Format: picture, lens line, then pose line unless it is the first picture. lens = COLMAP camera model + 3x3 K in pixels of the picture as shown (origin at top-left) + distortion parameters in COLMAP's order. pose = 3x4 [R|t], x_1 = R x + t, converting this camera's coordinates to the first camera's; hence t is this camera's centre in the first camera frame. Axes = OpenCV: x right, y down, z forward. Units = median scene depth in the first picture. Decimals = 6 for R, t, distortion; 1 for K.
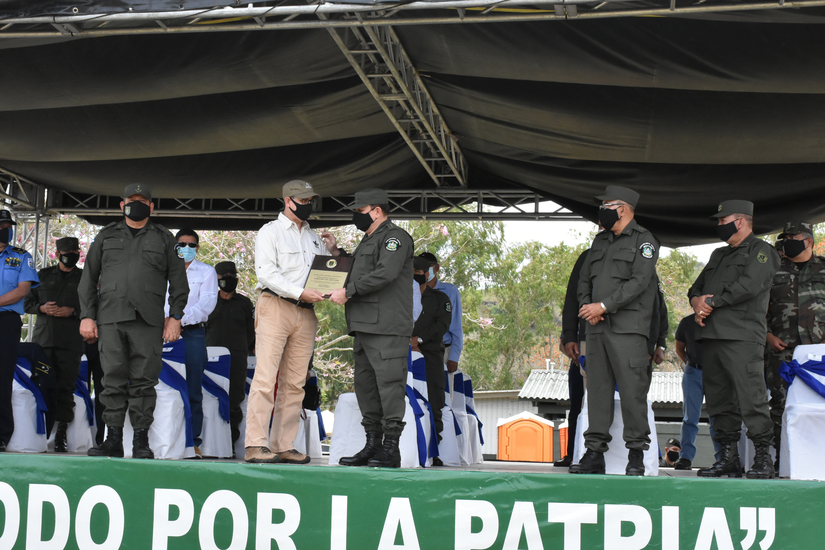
lens RADIAL K [[1267.3, 0, 416.1], [0, 1267.3, 248.3], [0, 0, 1]] dist [-0.023465, 0.074867]
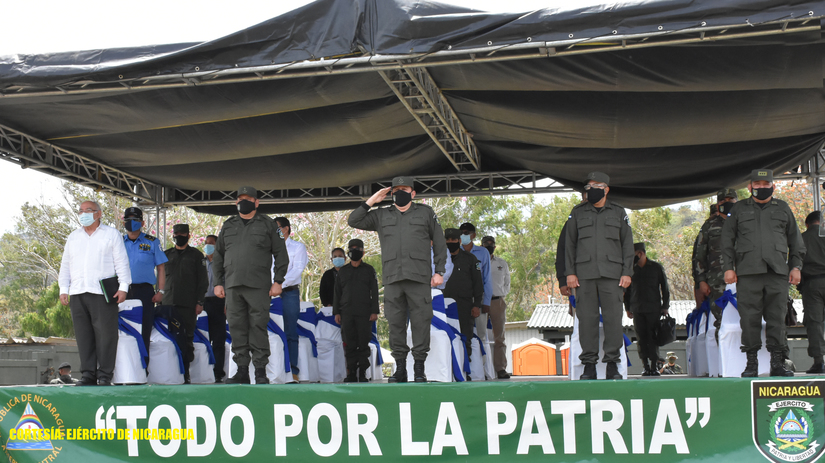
lens RADIAL K [[1148.0, 0, 412.5], [0, 1148.0, 231.5], [0, 0, 1]] dist [-0.078011, 0.587020]
pose [[0.998663, -0.049125, -0.016070, -0.019029], [0.049603, 0.998295, 0.030783, -0.033335], [0.014530, -0.031539, 0.999397, -0.258098]]
